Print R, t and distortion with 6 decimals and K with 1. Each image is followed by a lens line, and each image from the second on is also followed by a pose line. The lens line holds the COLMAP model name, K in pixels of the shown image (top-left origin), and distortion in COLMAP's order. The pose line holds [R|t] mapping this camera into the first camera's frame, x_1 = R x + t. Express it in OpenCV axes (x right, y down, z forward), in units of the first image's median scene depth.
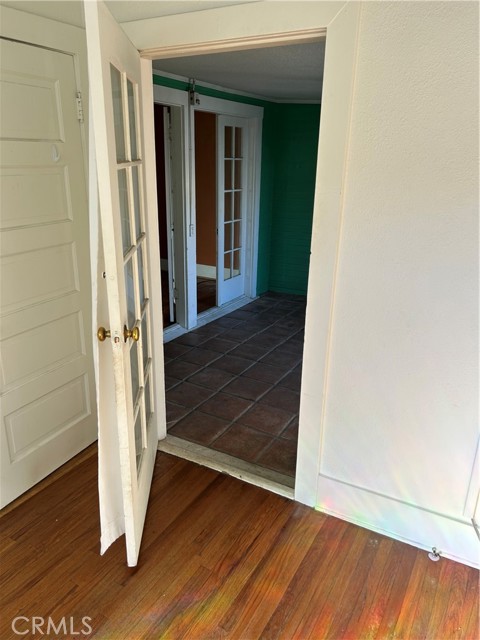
lens RADIAL K [[479.7, 0, 239.2], [0, 479.7, 342.9], [0, 0, 1]] dist [0.005778, 0.000896]
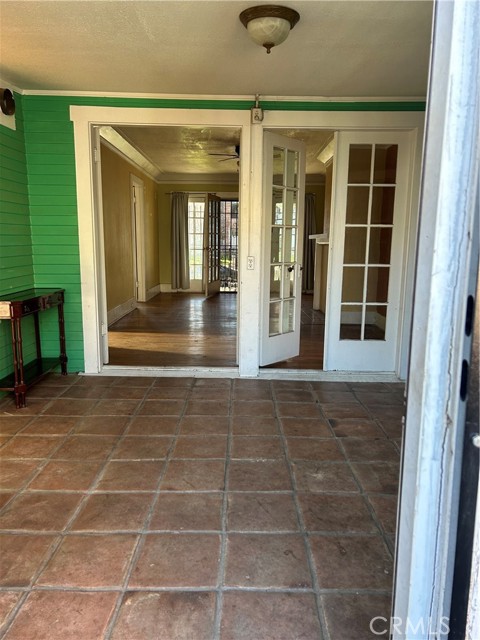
lens RADIAL K [[475.1, 0, 240.0], [0, 475.1, 320.0], [0, 0, 1]] dist [0.015433, 0.001462]
pose [[0.491041, 0.137848, -0.860161, 0.555713], [-0.322924, 0.945857, -0.032767, -0.086859], [0.809073, 0.293857, 0.508969, 0.501204]]
